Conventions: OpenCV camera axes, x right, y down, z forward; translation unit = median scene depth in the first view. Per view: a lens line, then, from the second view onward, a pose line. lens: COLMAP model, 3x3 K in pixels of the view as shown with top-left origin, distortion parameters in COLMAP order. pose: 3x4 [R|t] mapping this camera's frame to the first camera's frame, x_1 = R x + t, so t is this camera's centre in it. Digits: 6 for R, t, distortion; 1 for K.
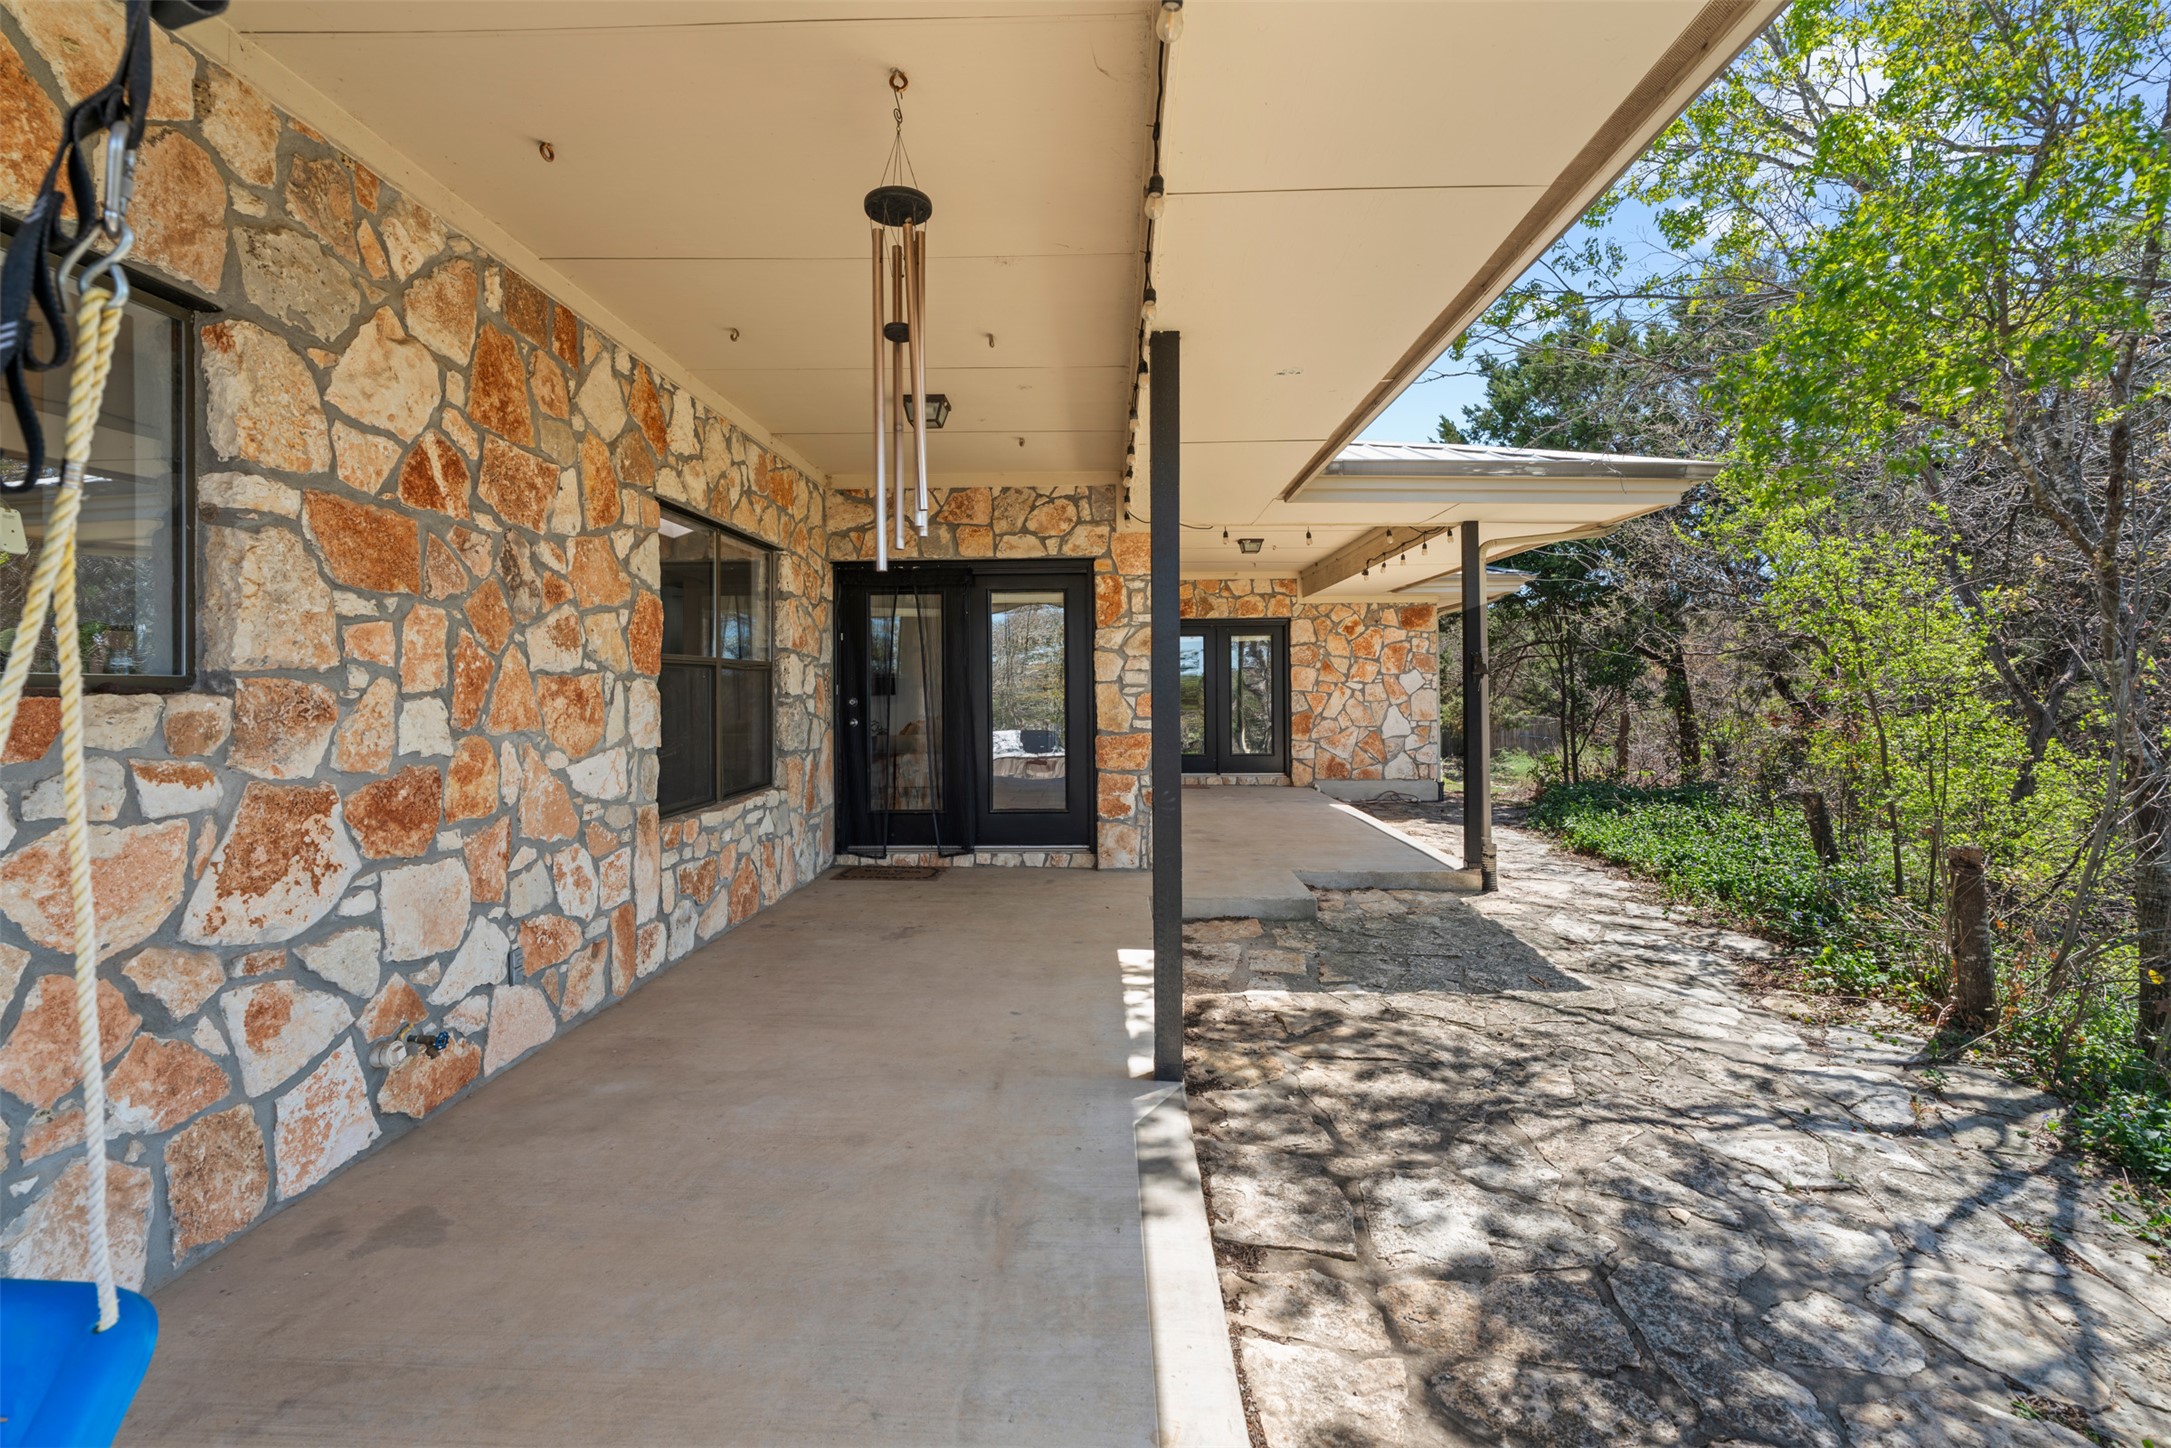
lens RADIAL K [[1009.3, 0, 1095.3], [0, 1009.3, 697.4], [0, 0, 1]] dist [-0.000714, 0.000041]
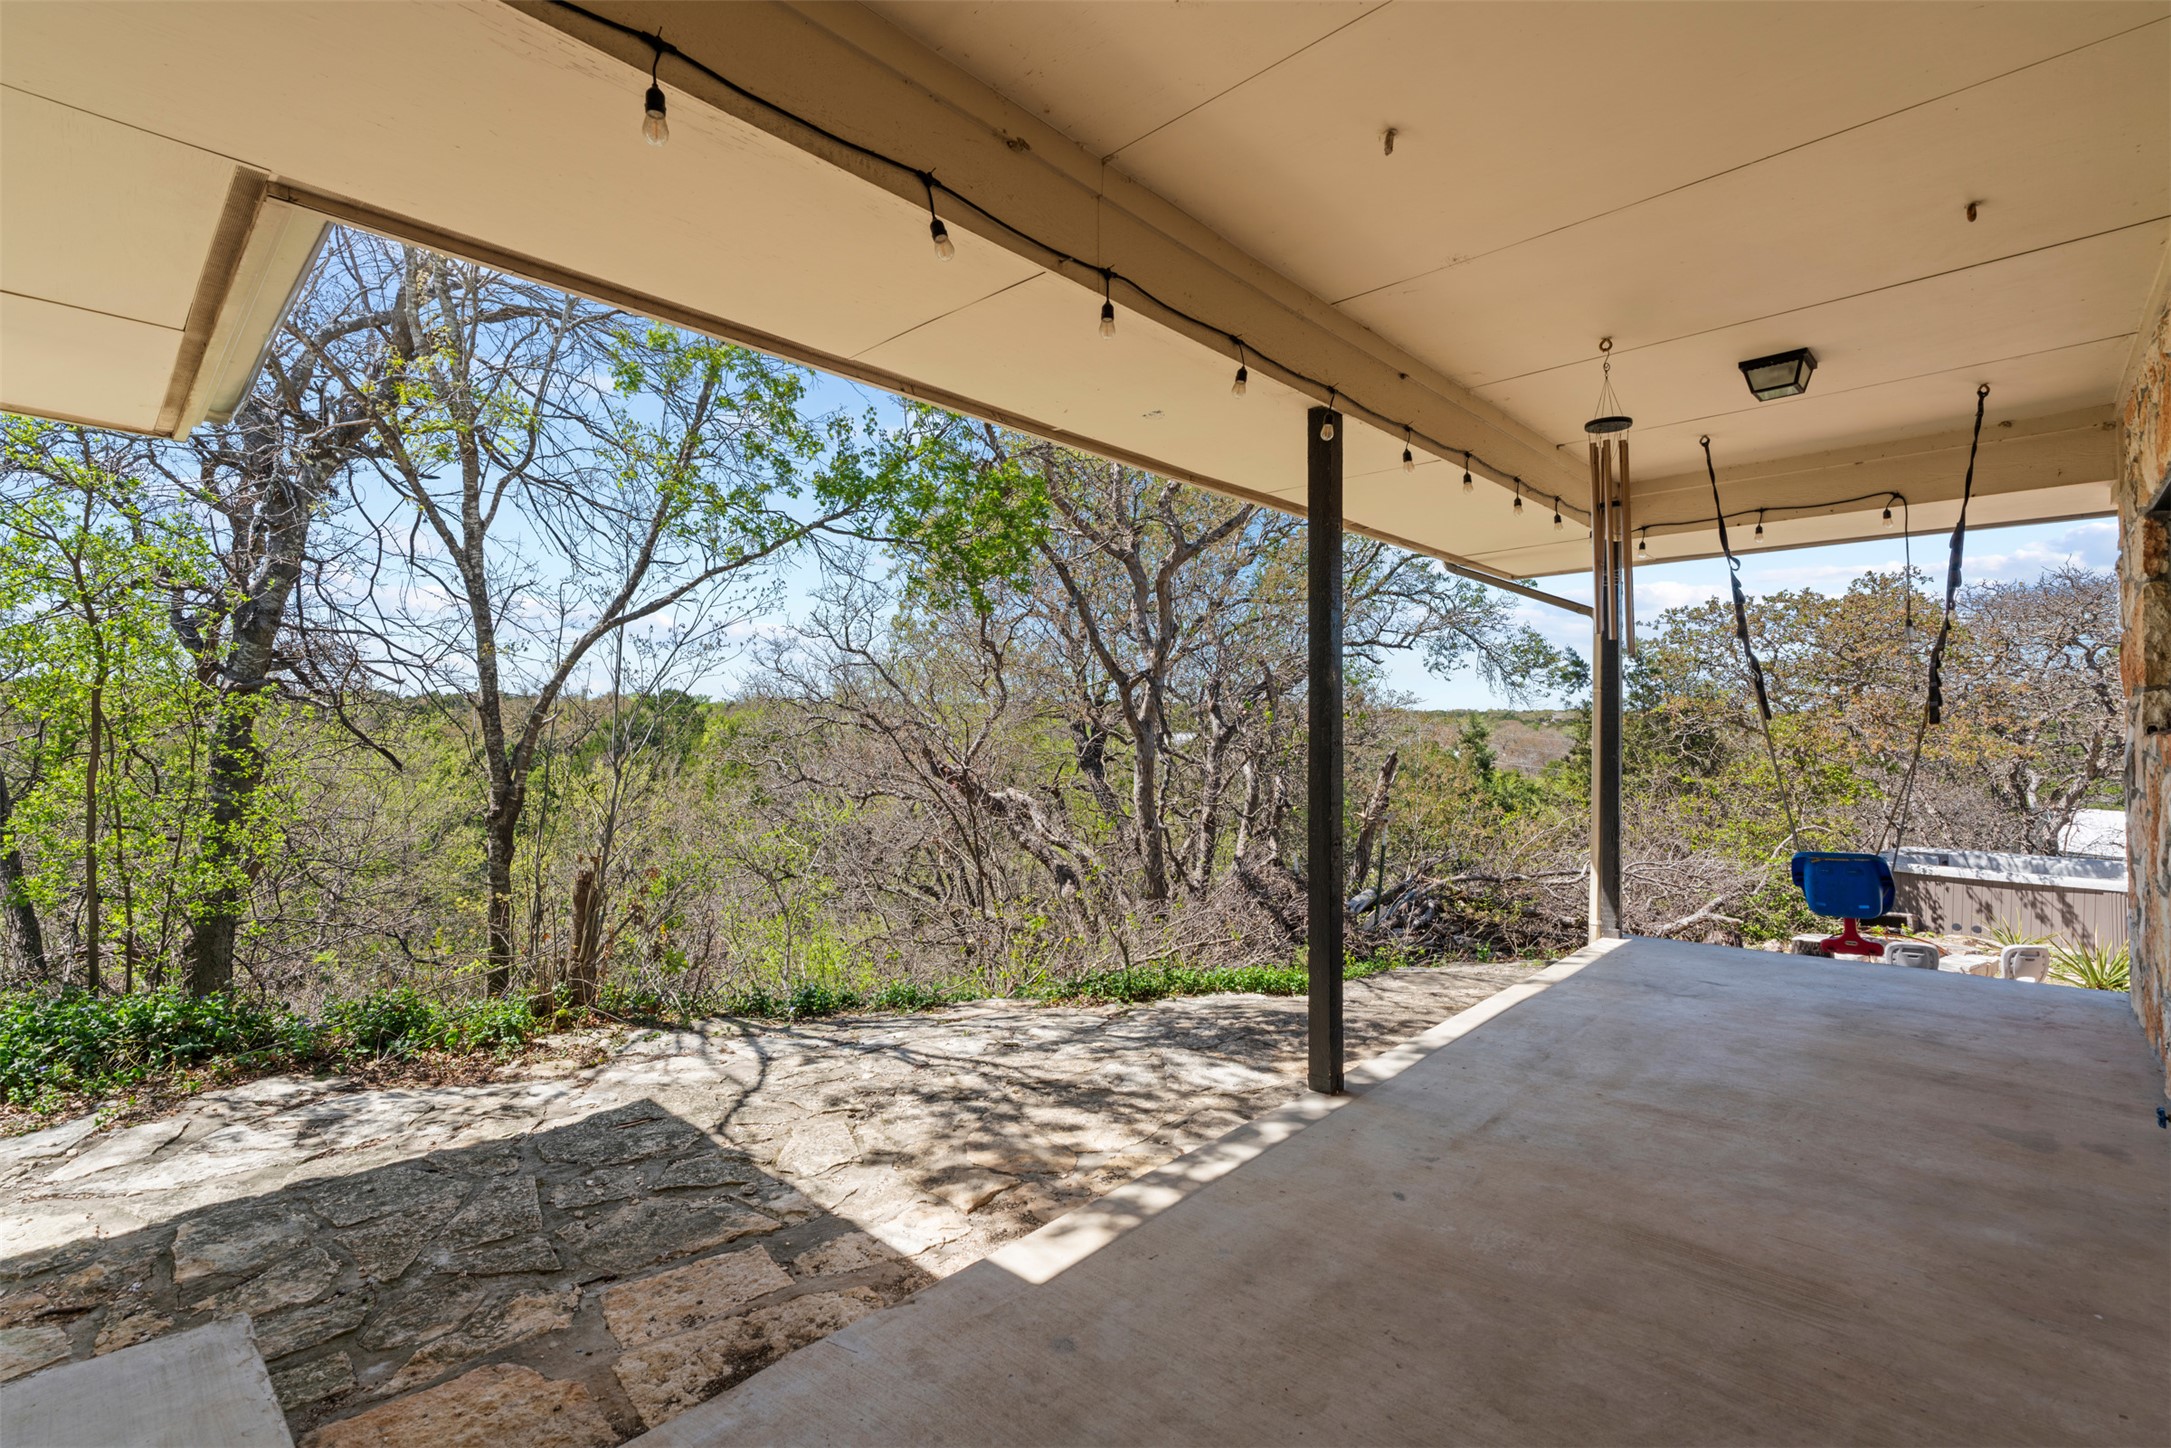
lens RADIAL K [[1010.2, 0, 1064.4], [0, 1010.2, 718.2], [0, 0, 1]] dist [-0.039557, 0.026093]
pose [[-0.735589, 0.011818, 0.677326, -0.458058], [0.009060, 0.999930, -0.007608, -0.018946], [-0.677368, 0.000540, -0.735644, 1.999976]]
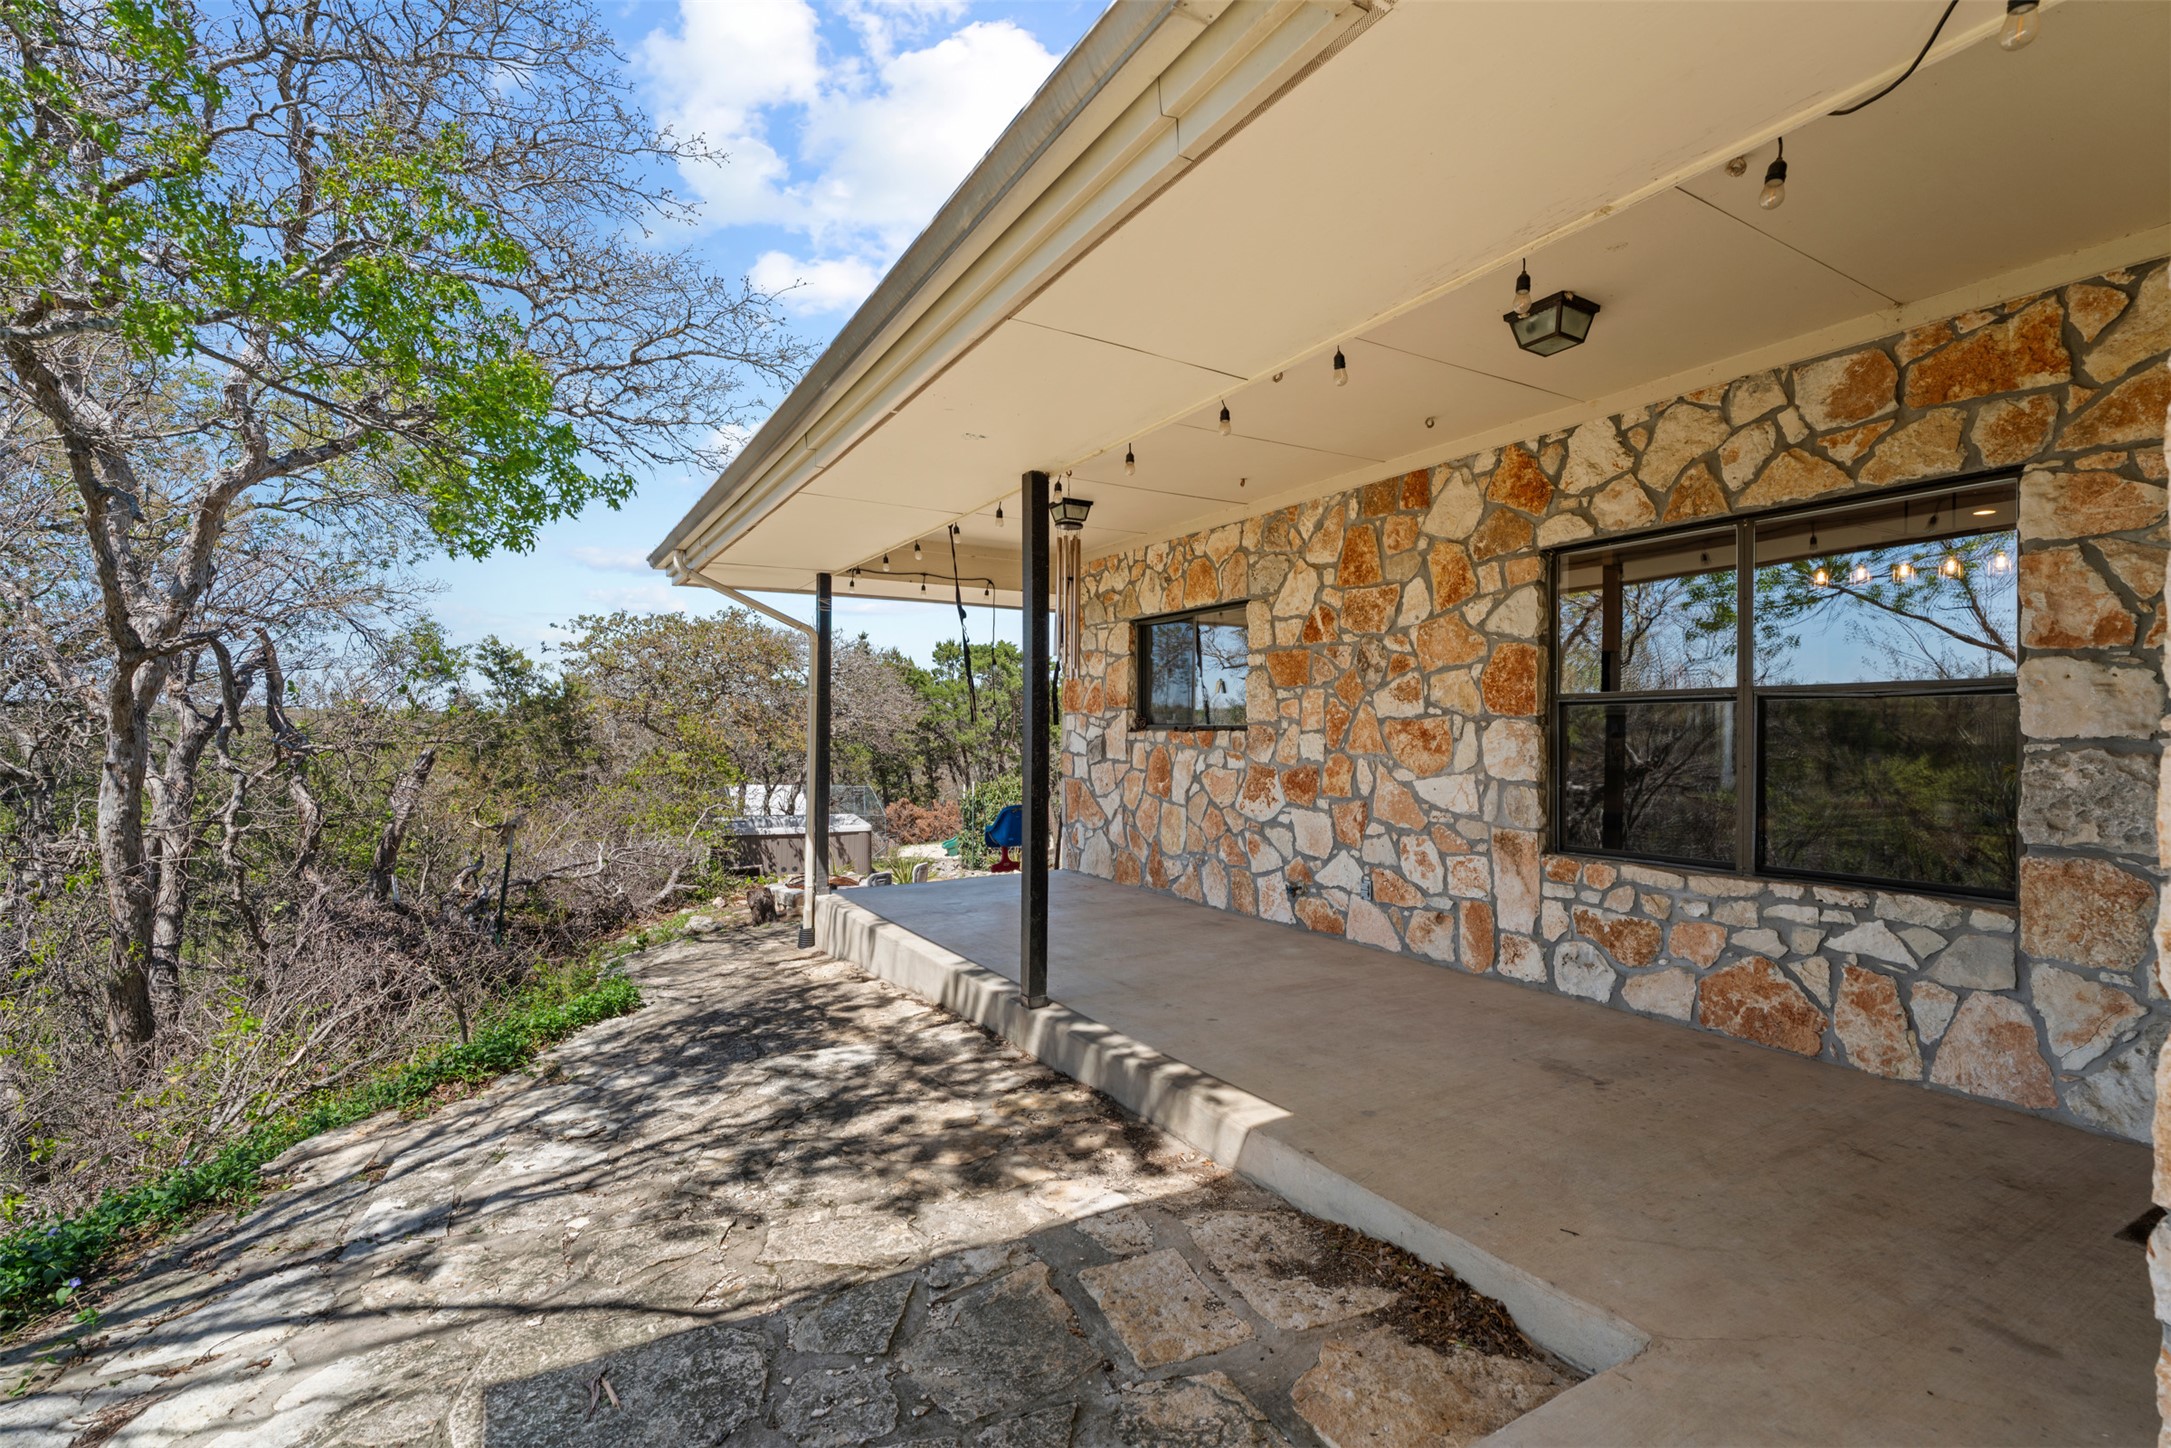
lens RADIAL K [[981.4, 0, 1081.9], [0, 981.4, 708.6], [0, 0, 1]] dist [-0.001765, 0.000559]
pose [[-0.852855, -0.004804, -0.522126, 0.731538], [0.001660, 0.999928, -0.011911, -0.023898], [0.522146, -0.011025, -0.852785, 2.230972]]
